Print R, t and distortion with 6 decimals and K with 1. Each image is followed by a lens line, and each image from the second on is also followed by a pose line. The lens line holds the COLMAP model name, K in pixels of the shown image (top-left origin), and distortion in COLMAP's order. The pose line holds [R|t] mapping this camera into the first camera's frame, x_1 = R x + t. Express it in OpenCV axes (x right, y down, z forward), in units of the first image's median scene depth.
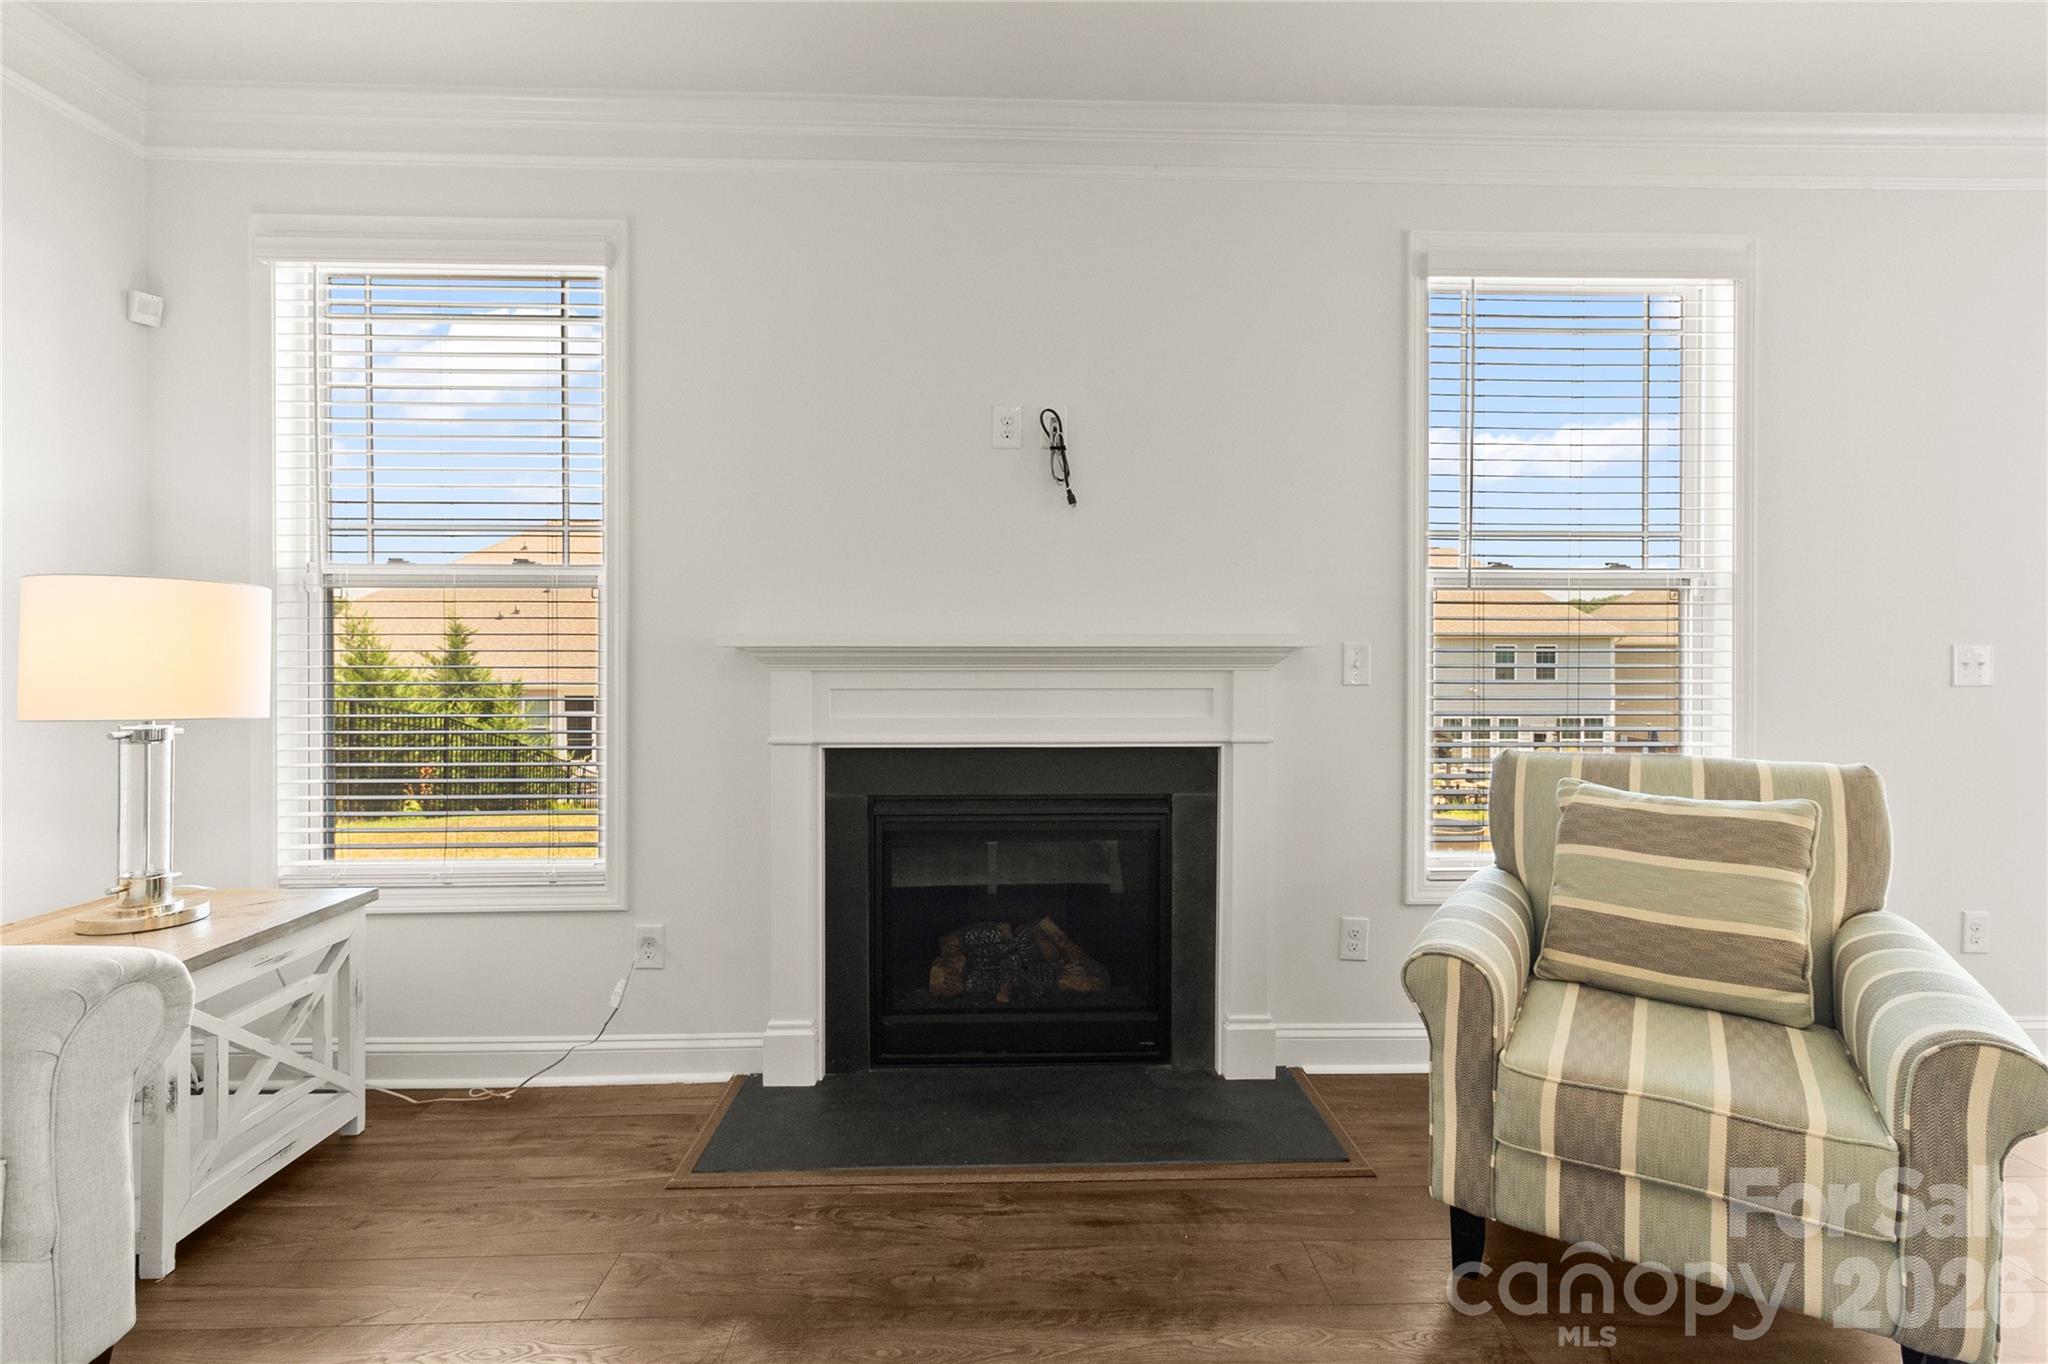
lens RADIAL K [[948.6, 0, 1038.2], [0, 948.6, 656.8], [0, 0, 1]] dist [0.007933, -0.000316]
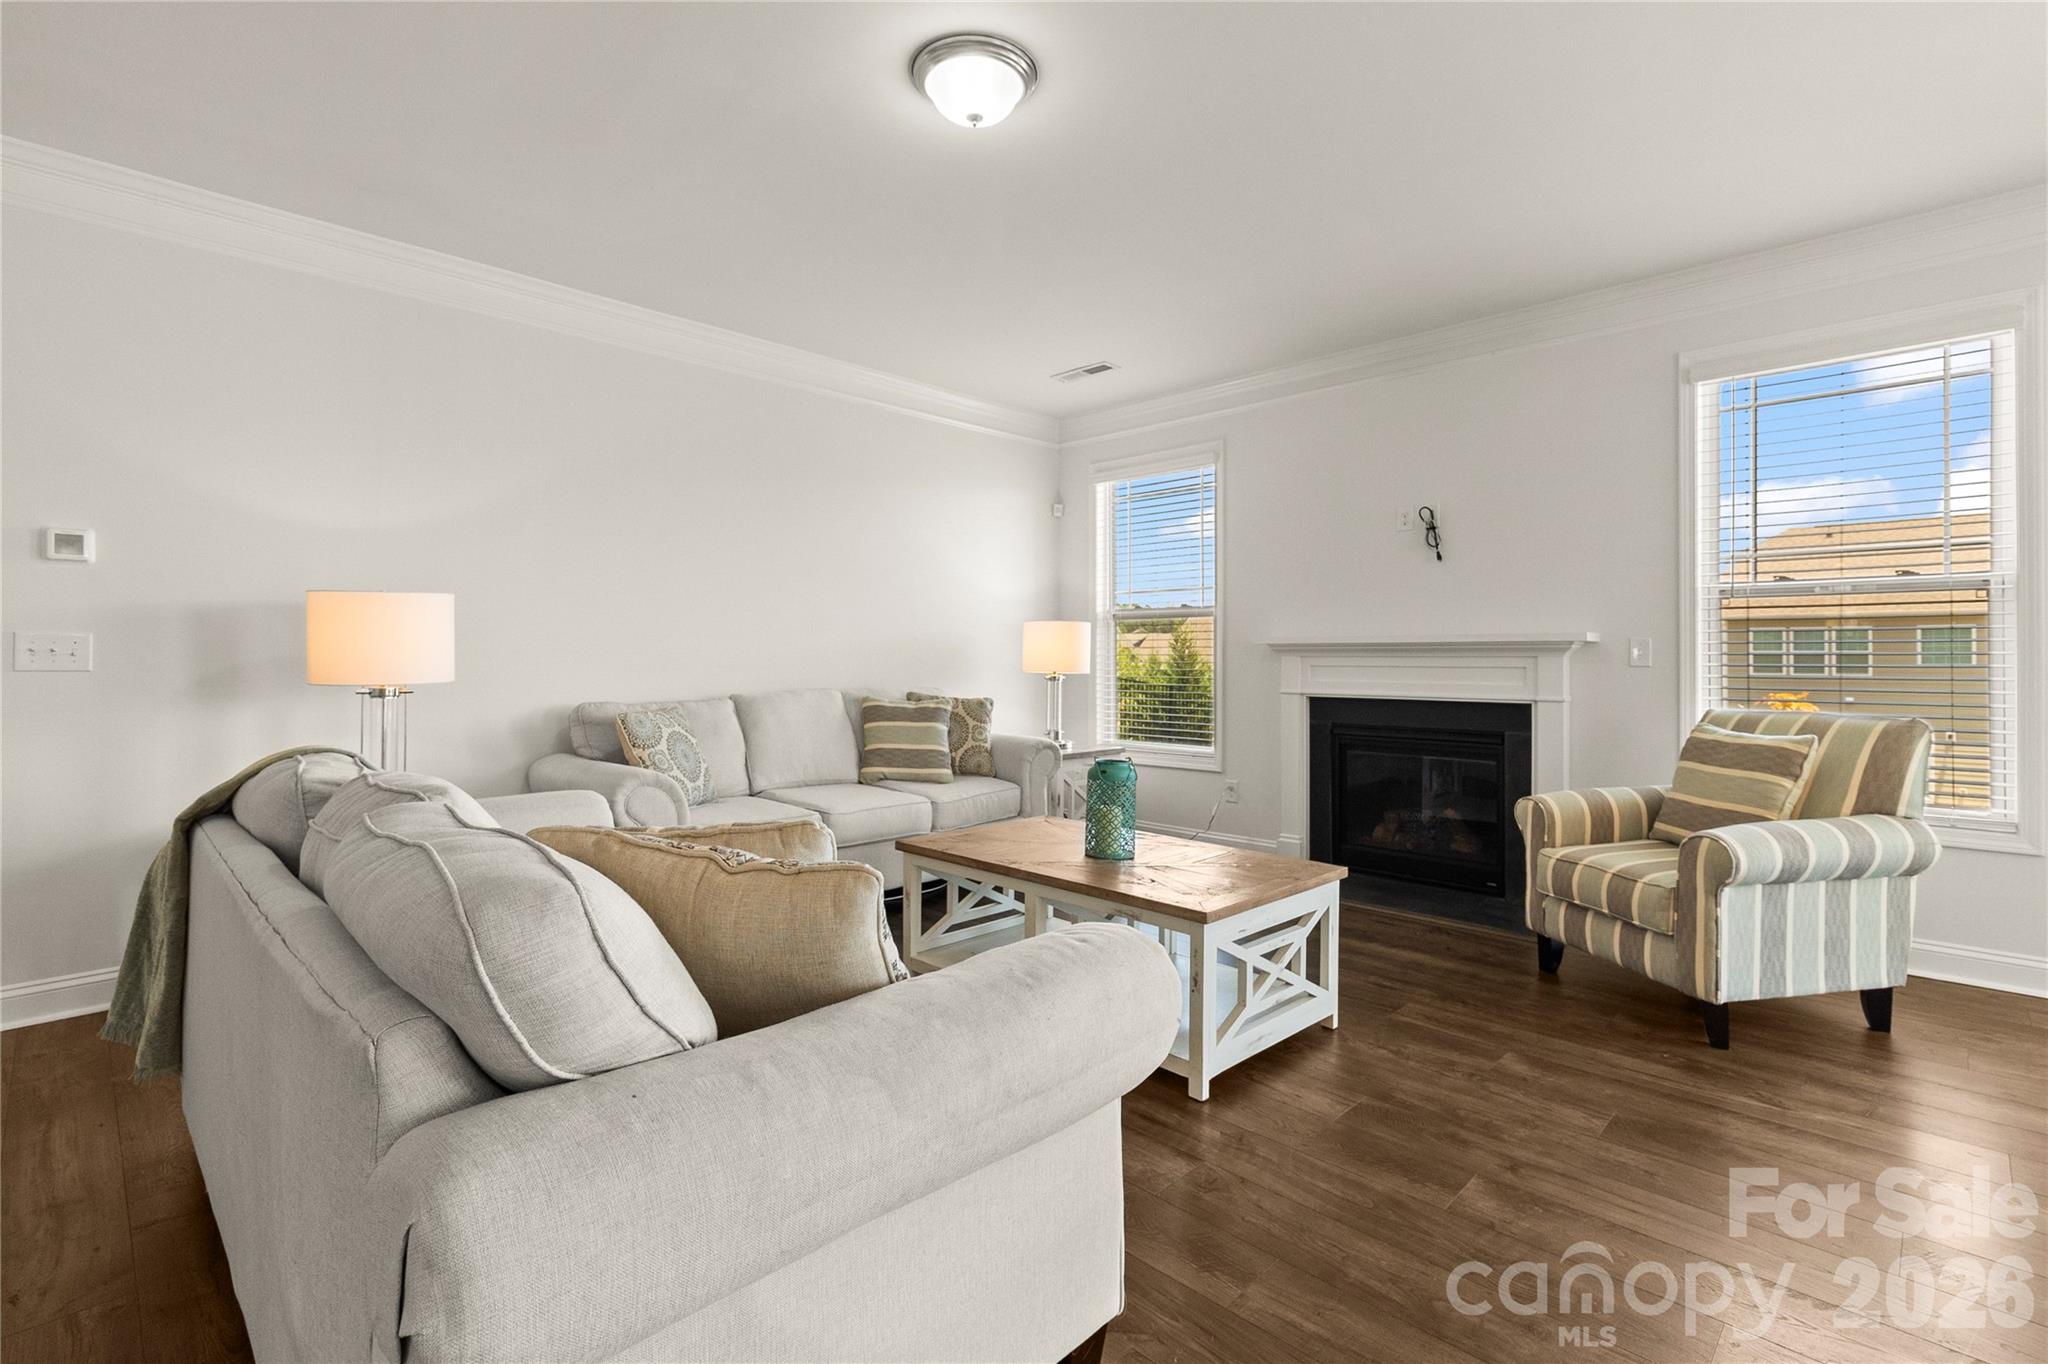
lens RADIAL K [[948.6, 0, 1014.1], [0, 948.6, 662.3], [0, 0, 1]] dist [0.007933, -0.000316]
pose [[0.682107, 0.004275, -0.731240, 0.782501], [-0.003109, 0.999991, 0.002946, 0.022838], [0.731246, 0.000264, 0.682114, -0.753309]]
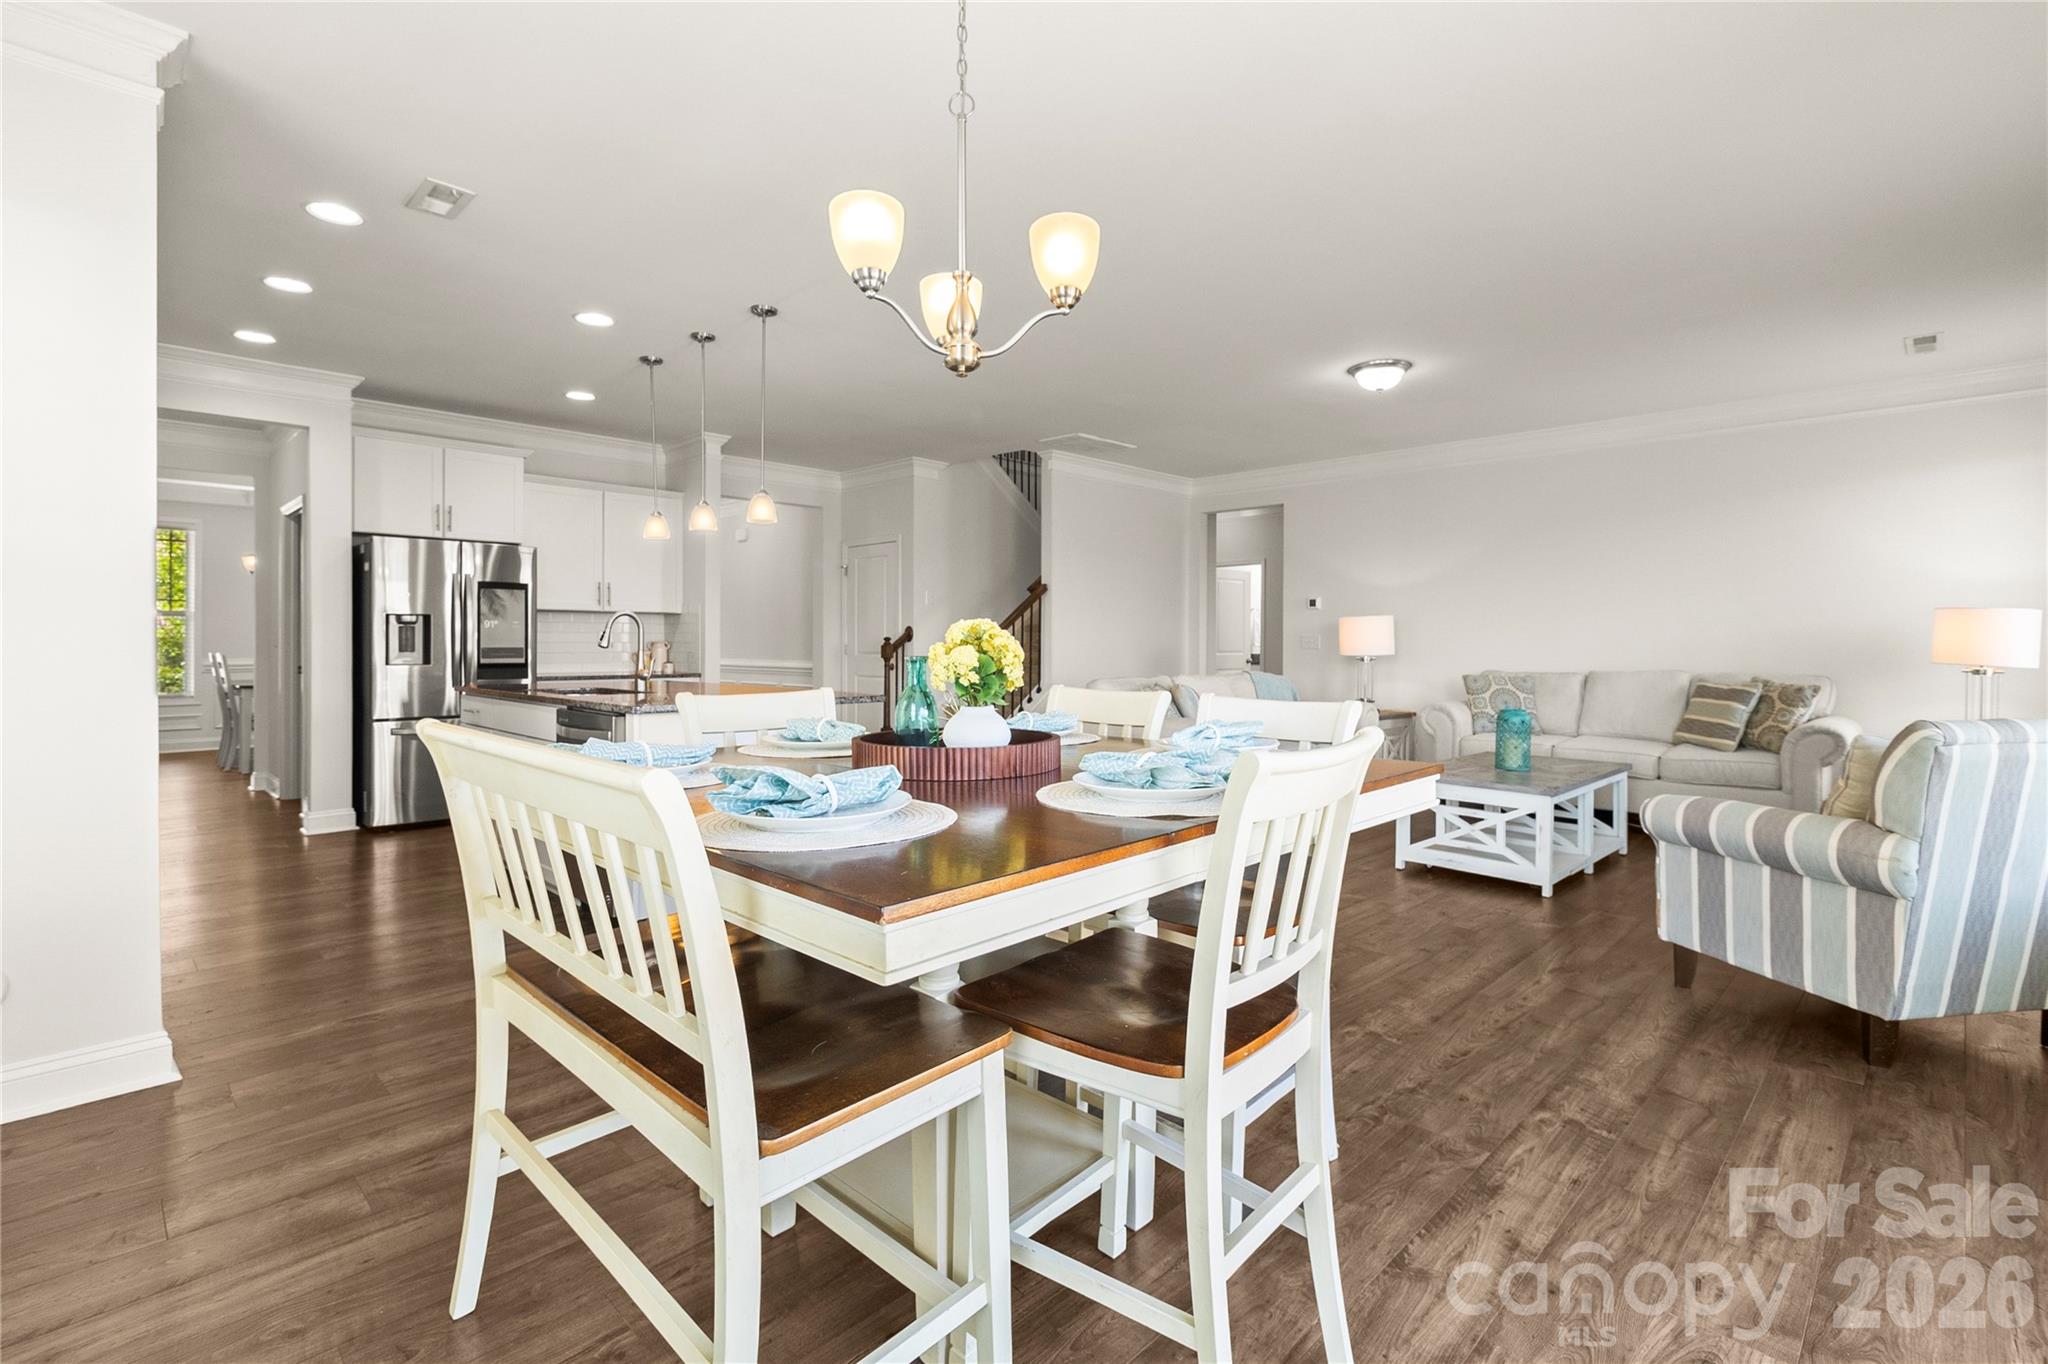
lens RADIAL K [[948.6, 0, 1026.5], [0, 948.6, 638.4], [0, 0, 1]] dist [0.007933, -0.000316]
pose [[-0.731195, -0.002895, -0.682163, 2.049826], [-0.006054, 0.999979, 0.002246, 0.004018], [0.682142, 0.005772, -0.731197, 0.908989]]
